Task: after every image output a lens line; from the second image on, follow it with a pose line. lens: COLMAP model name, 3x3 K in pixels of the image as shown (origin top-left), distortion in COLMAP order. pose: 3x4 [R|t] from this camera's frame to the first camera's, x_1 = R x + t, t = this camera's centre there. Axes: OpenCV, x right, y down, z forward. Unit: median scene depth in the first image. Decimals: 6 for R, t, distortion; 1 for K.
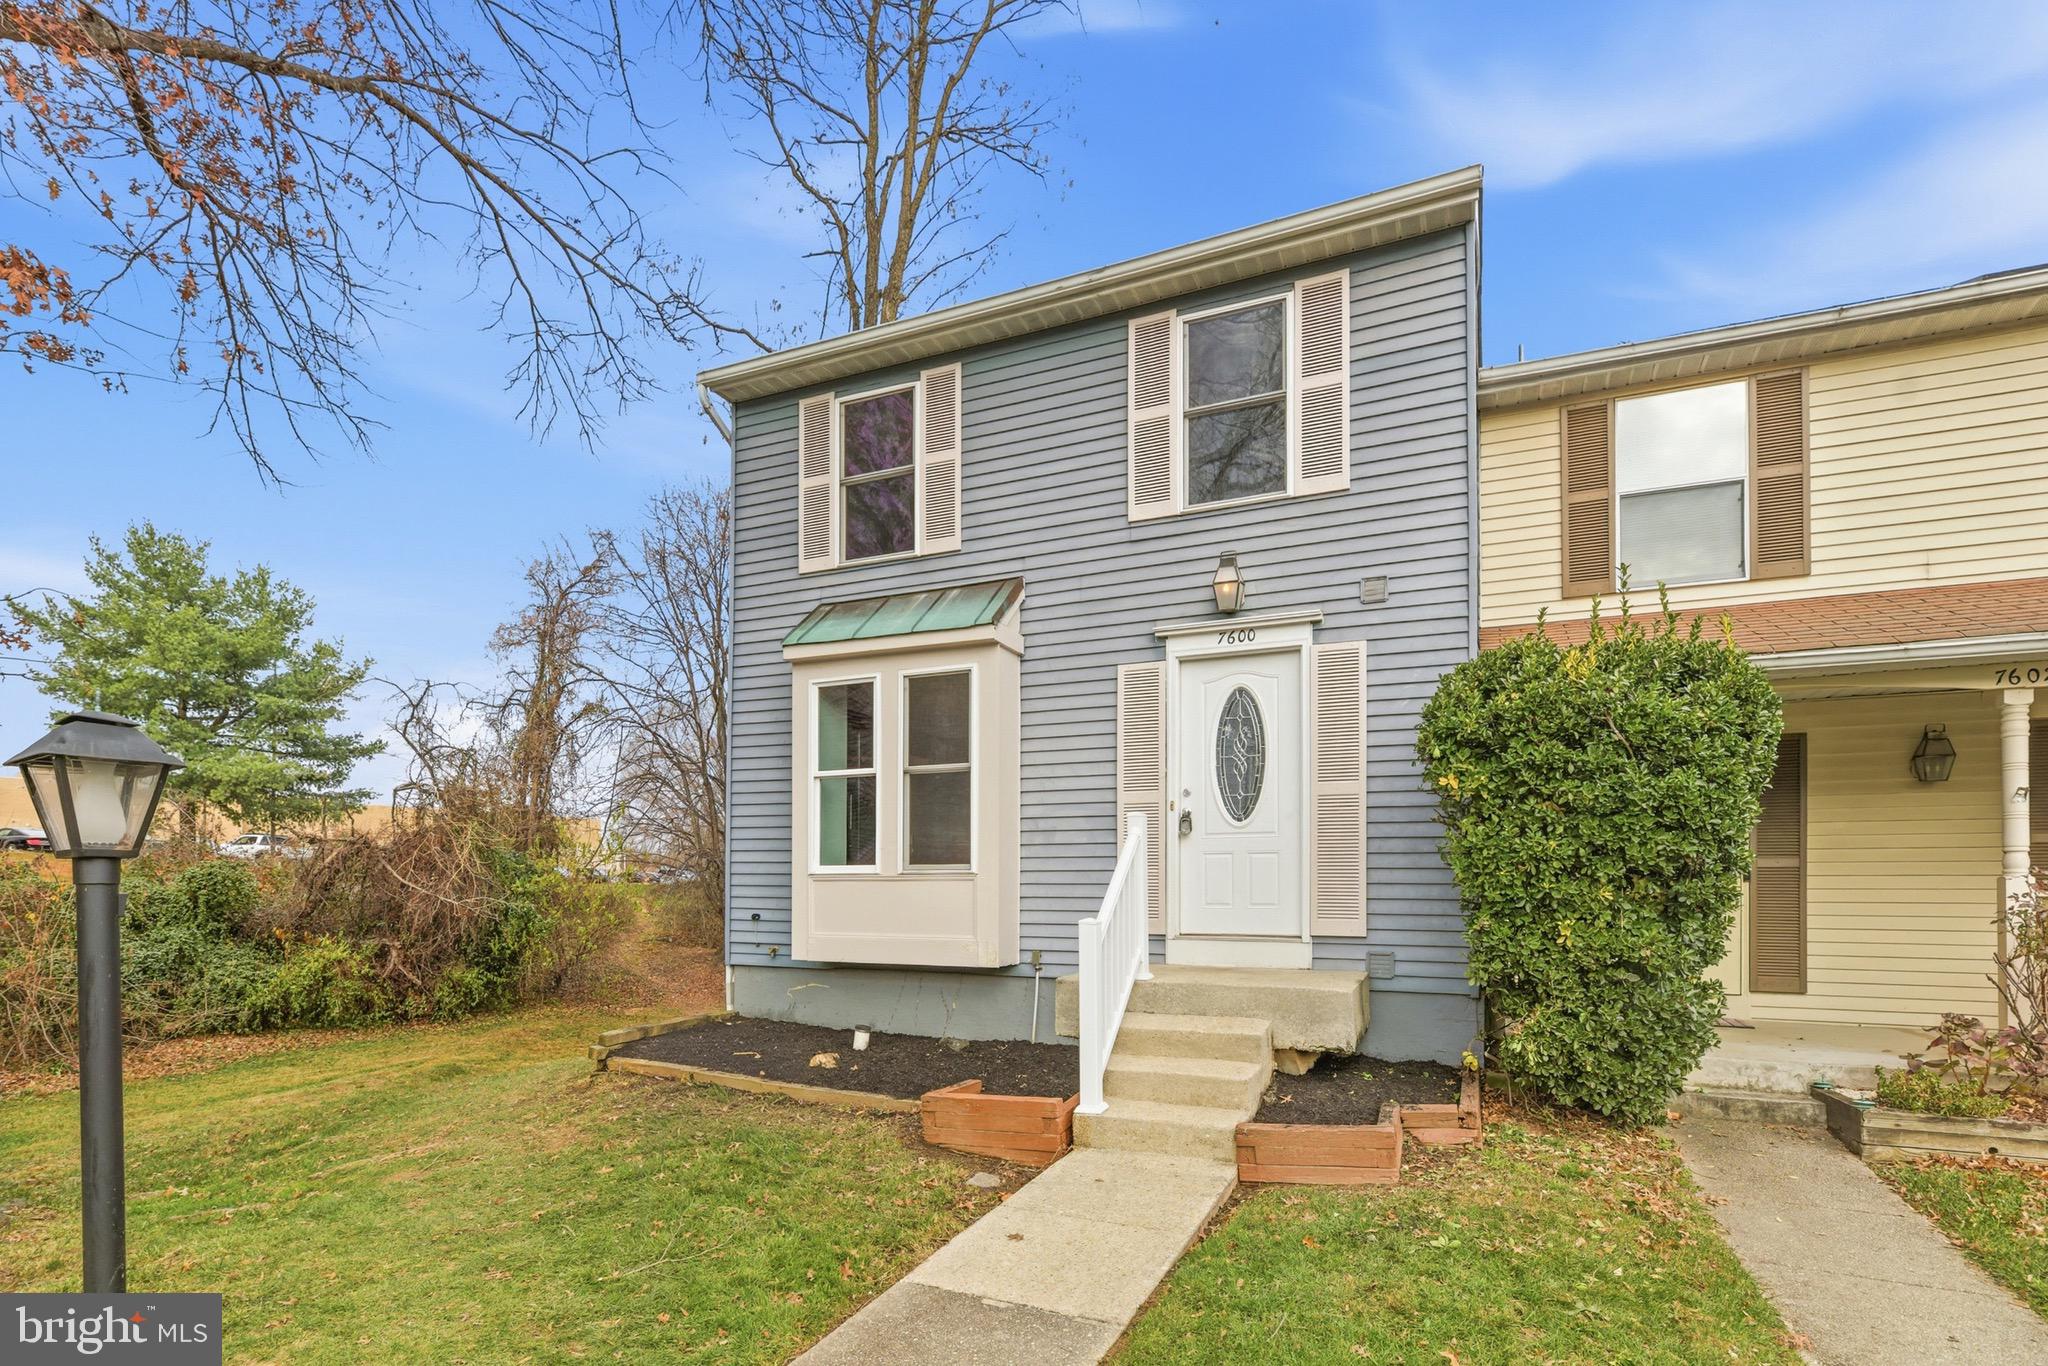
lens RADIAL K [[958.6, 0, 985.1], [0, 958.6, 880.9], [0, 0, 1]] dist [-0.006225, 0.001227]
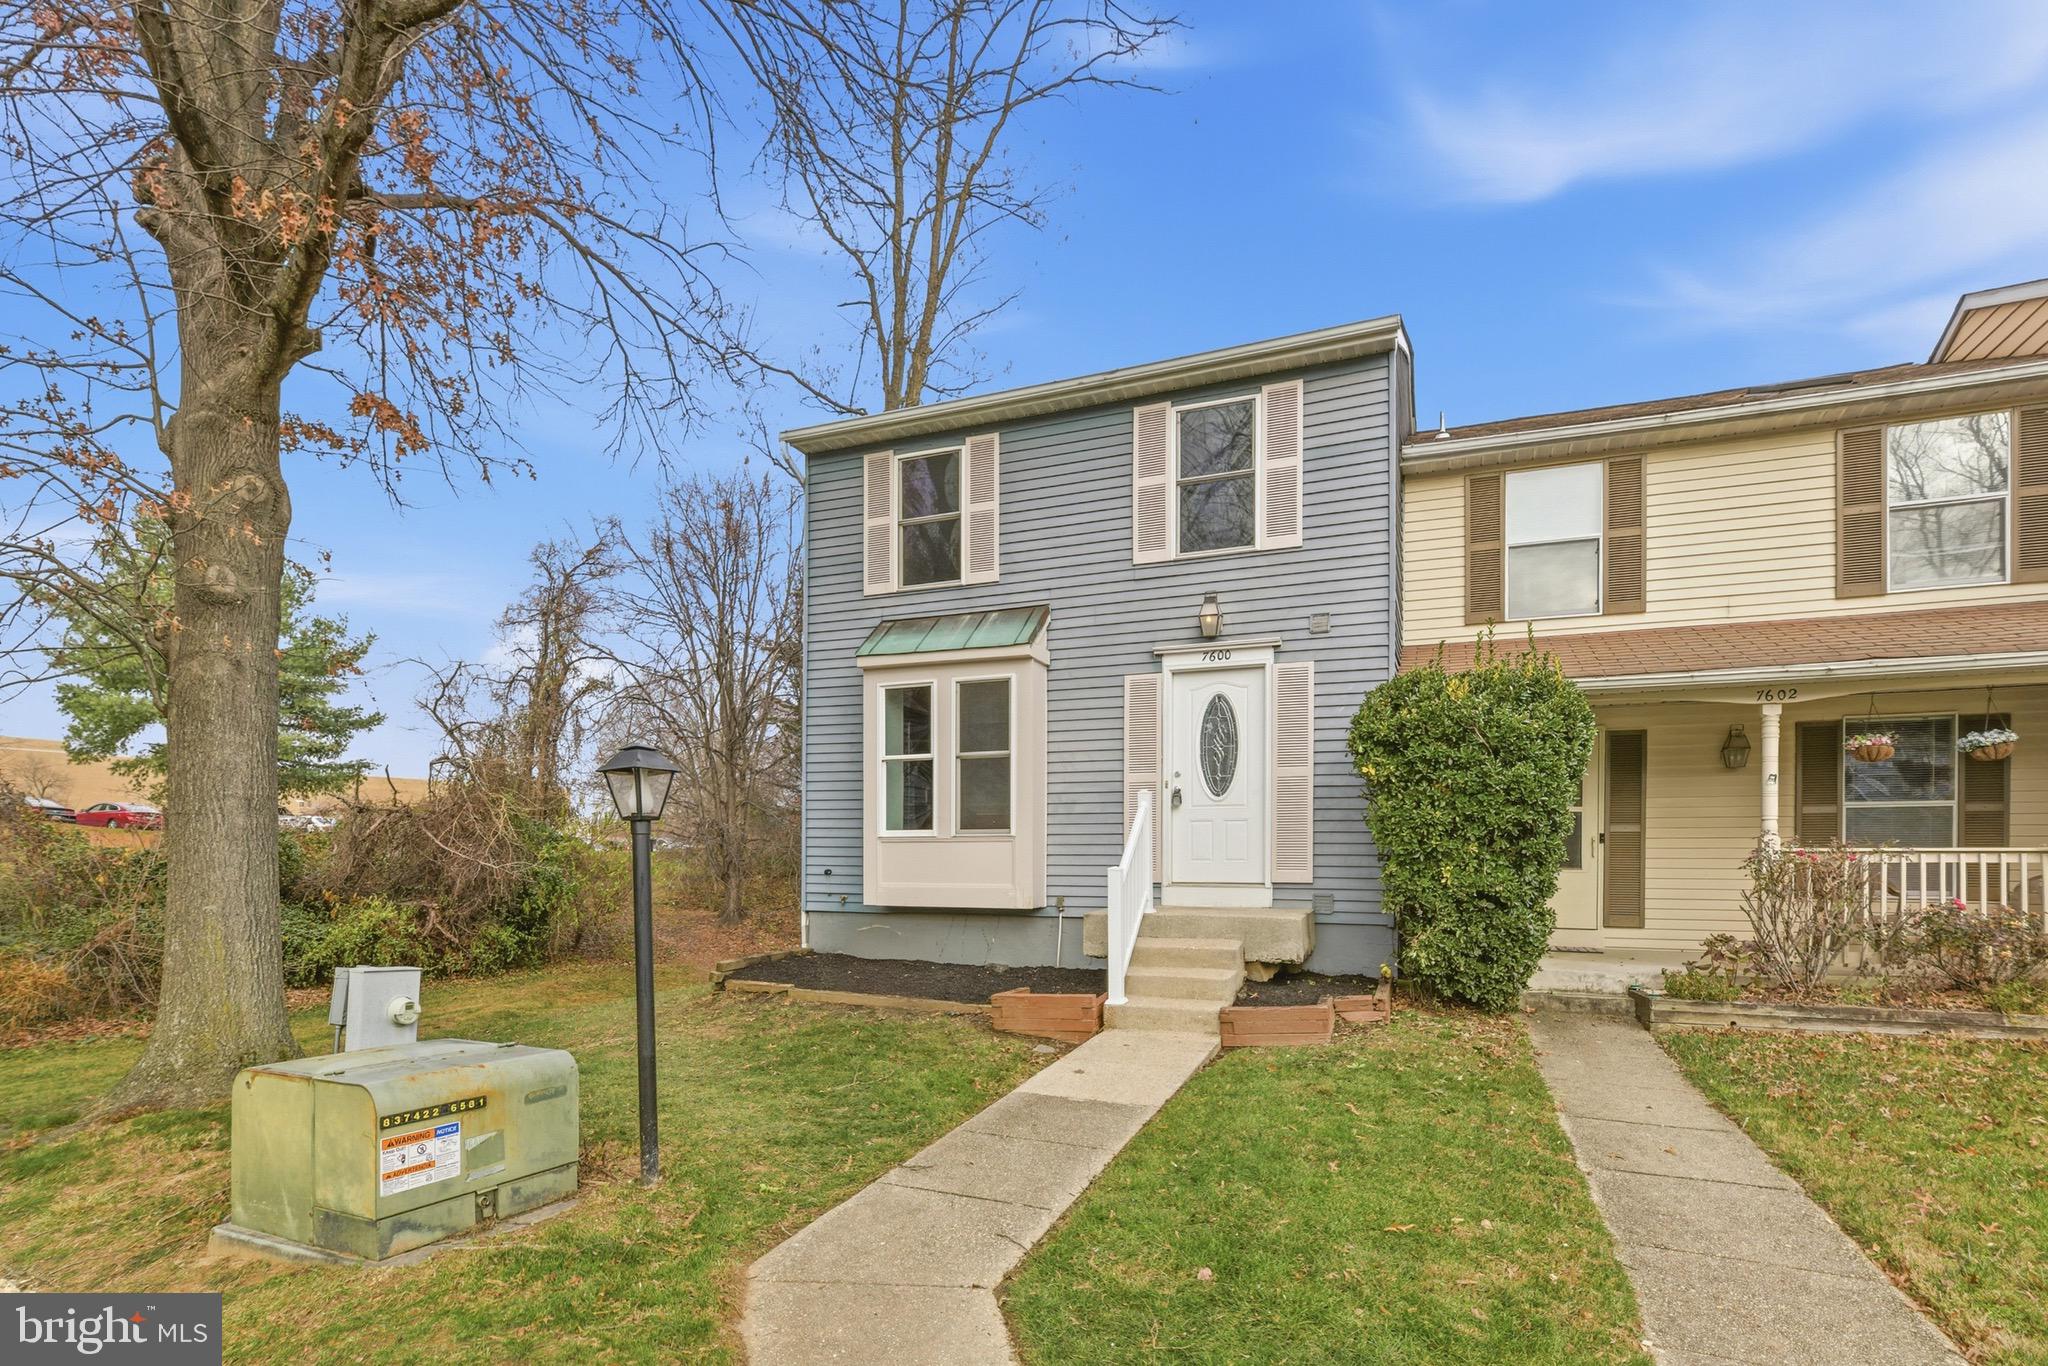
lens RADIAL K [[958.6, 0, 967.6], [0, 958.6, 865.2], [0, 0, 1]] dist [-0.006225, 0.001227]
pose [[0.999741, 0.000077, 0.022759, -0.101449], [-0.000417, 0.999888, 0.014948, 0.011810], [-0.022755, -0.014953, 0.999629, -0.289644]]
